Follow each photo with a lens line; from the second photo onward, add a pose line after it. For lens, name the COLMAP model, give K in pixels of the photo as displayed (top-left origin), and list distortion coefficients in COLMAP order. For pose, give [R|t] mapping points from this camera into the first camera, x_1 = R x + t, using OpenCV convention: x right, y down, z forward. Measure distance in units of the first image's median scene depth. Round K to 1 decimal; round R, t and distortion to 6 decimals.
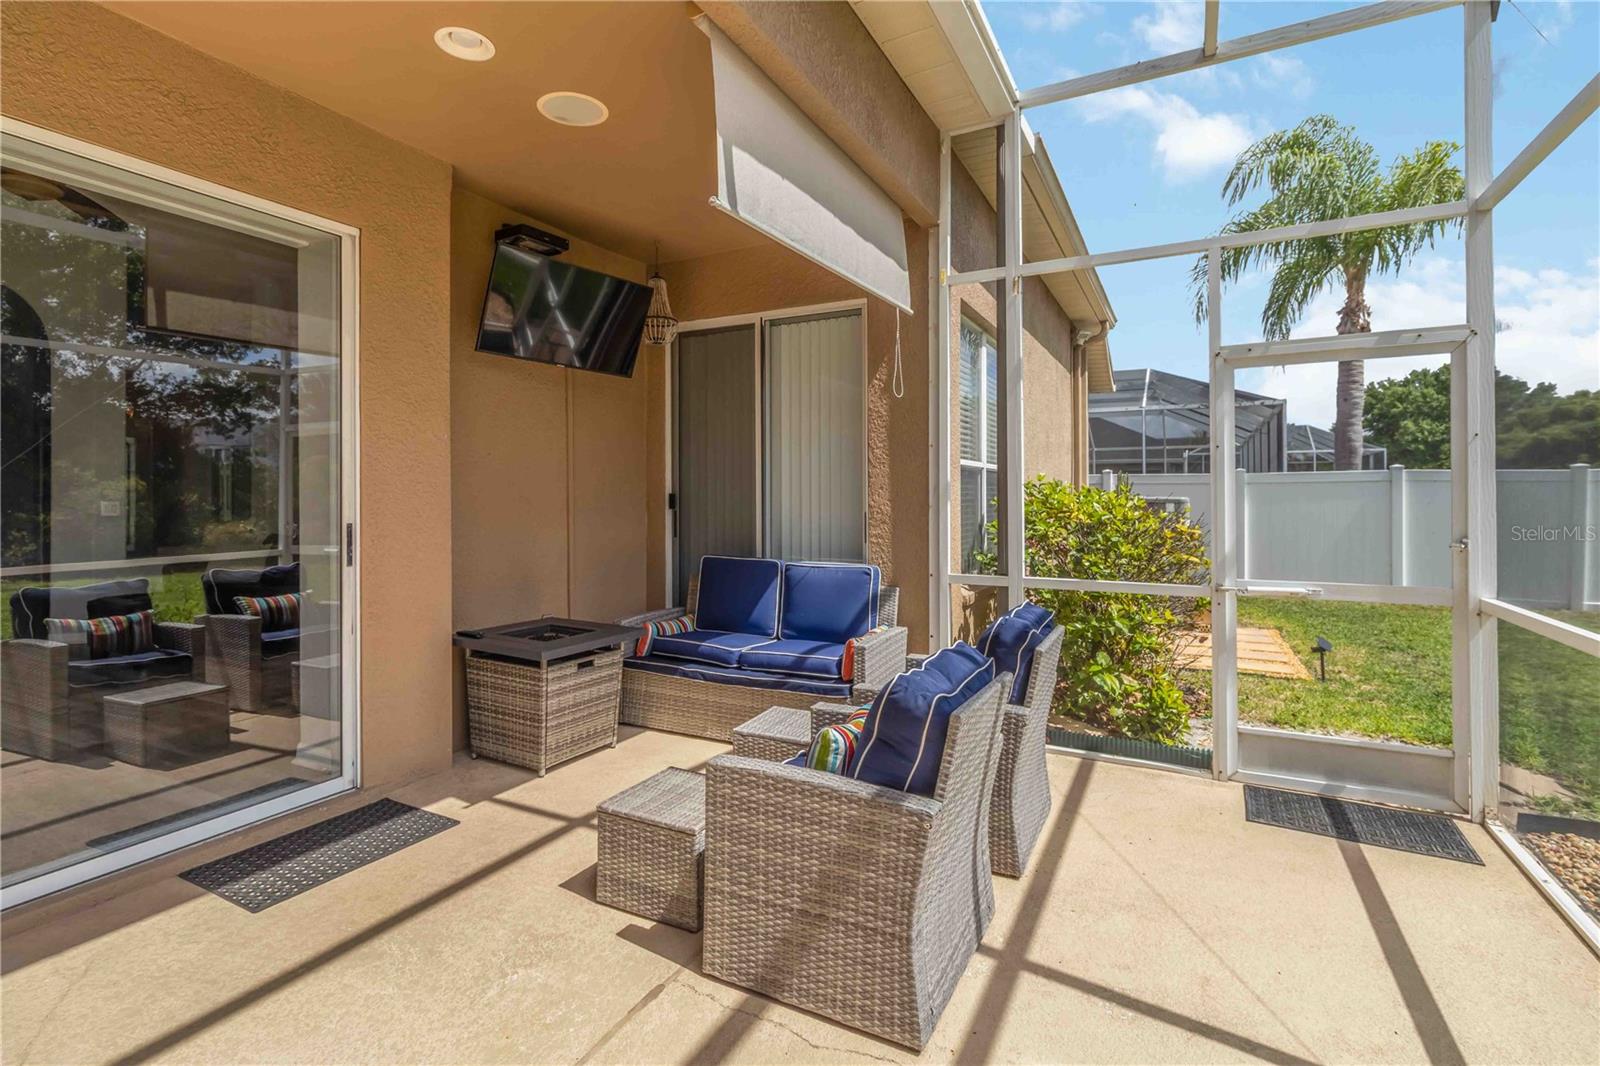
lens RADIAL K [[748.5, 0, 794.5], [0, 748.5, 500.9], [0, 0, 1]] dist [0.004939, 0.000025]
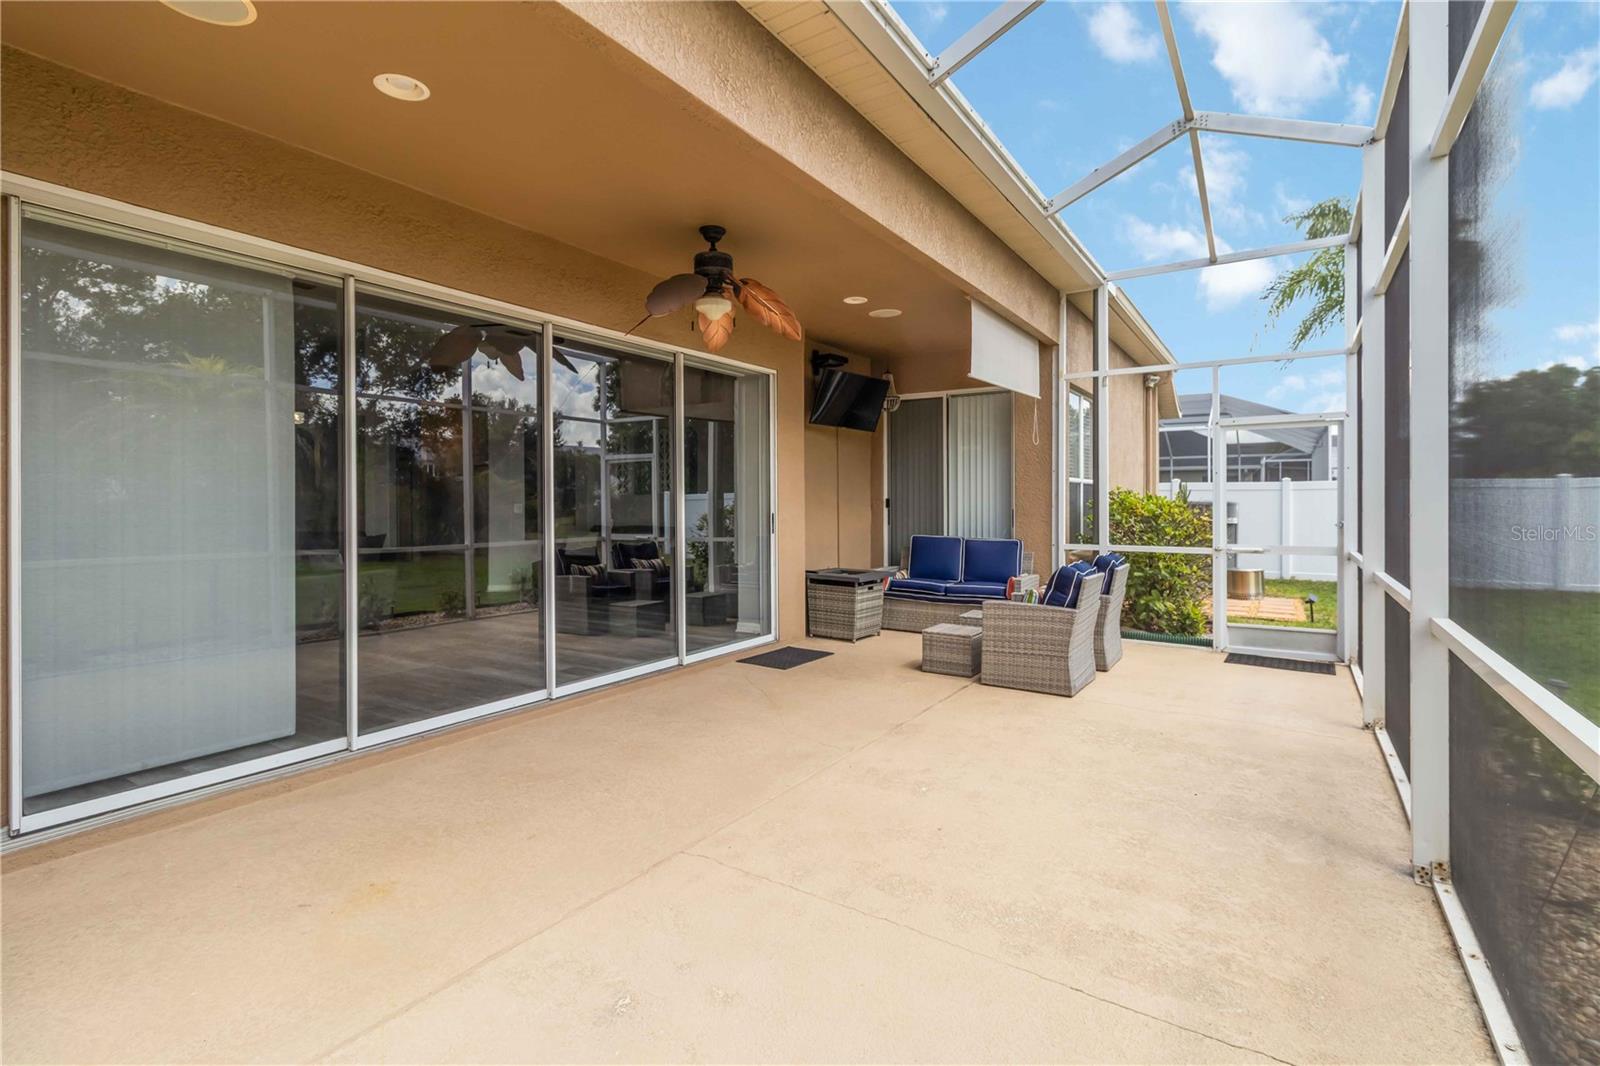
lens RADIAL K [[748.5, 0, 799.2], [0, 748.5, 517.0], [0, 0, 1]] dist [0.004939, 0.000025]
pose [[0.996121, 0.001018, -0.087987, -0.262639], [0.000243, 0.999897, 0.014316, 0.008729], [0.087993, -0.014282, 0.996019, -0.817577]]
